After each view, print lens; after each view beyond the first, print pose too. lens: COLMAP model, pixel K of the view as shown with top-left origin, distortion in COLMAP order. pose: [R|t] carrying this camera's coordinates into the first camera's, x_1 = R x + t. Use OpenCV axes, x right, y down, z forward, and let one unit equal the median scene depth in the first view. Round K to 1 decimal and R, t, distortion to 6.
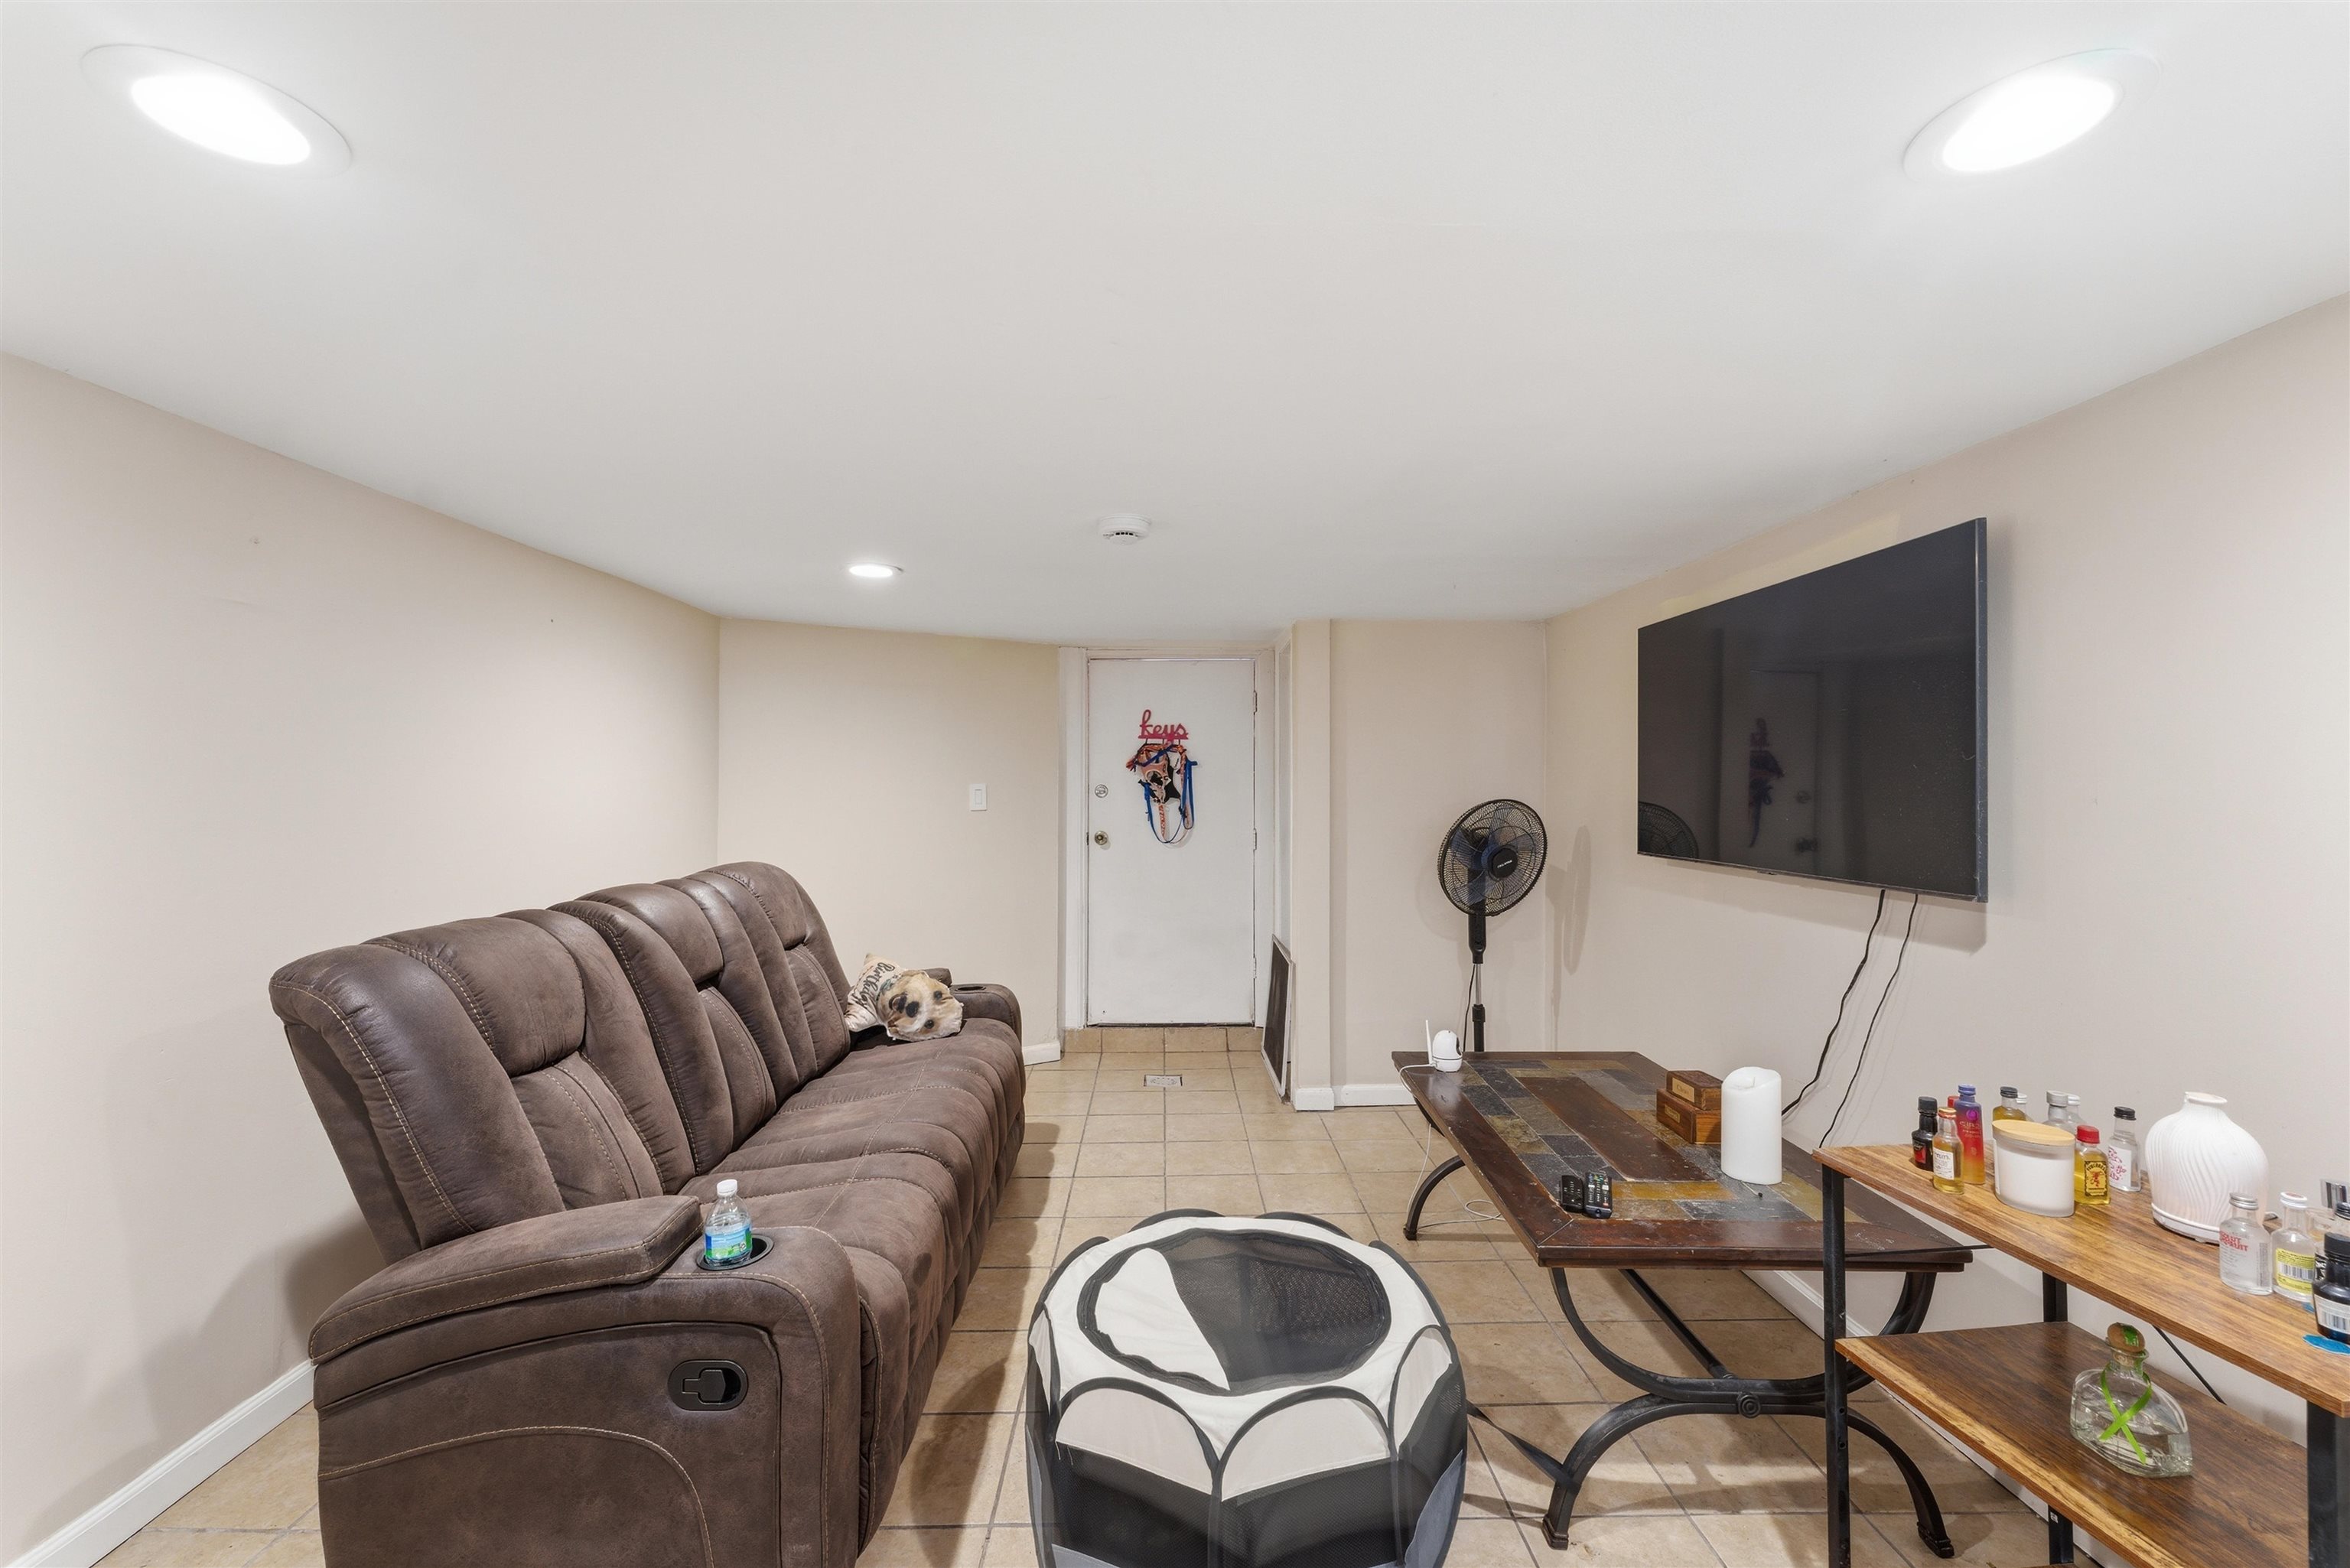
lens RADIAL K [[968.0, 0, 1177.3], [0, 968.0, 772.2], [0, 0, 1]] dist [0.000558, 0.000105]
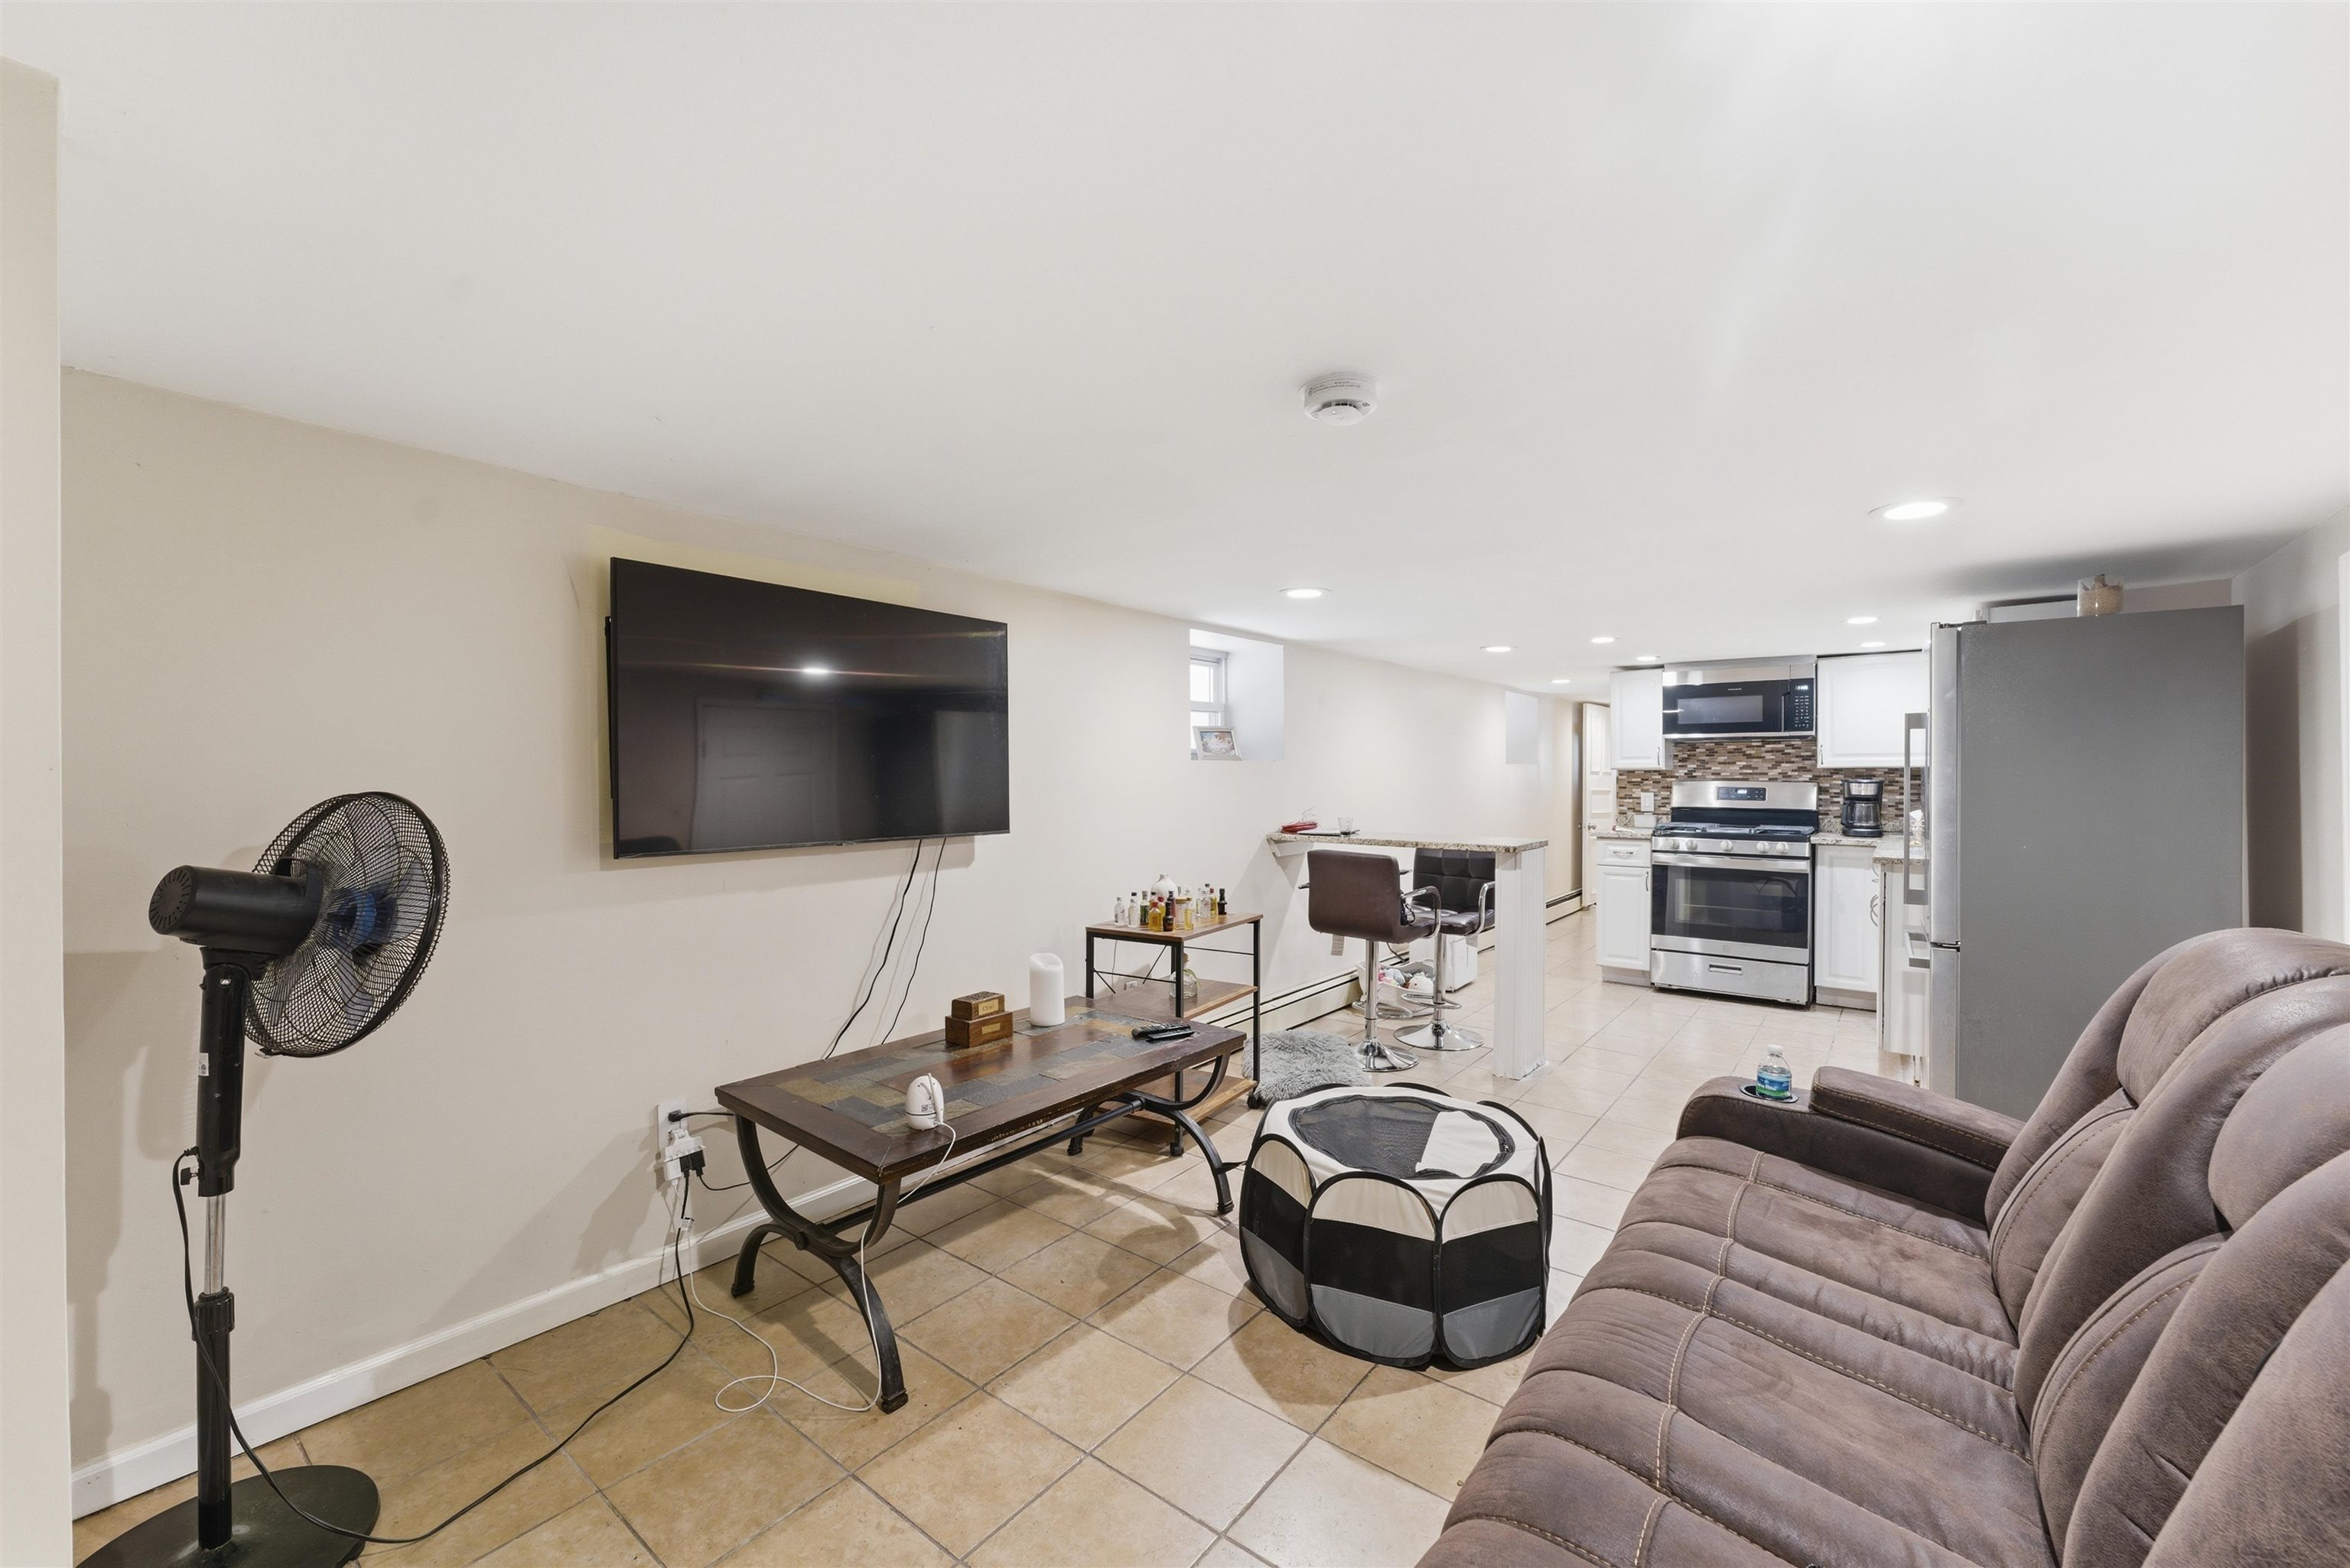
lens RADIAL K [[950.2, 0, 1168.8], [0, 950.2, 781.3], [0, 0, 1]] dist [-0.002558, 0.000481]
pose [[-0.777799, -0.003082, 0.628505, -0.303529], [-0.007946, 0.999956, -0.004930, 0.021282], [-0.628462, -0.008829, -0.777790, 1.232443]]
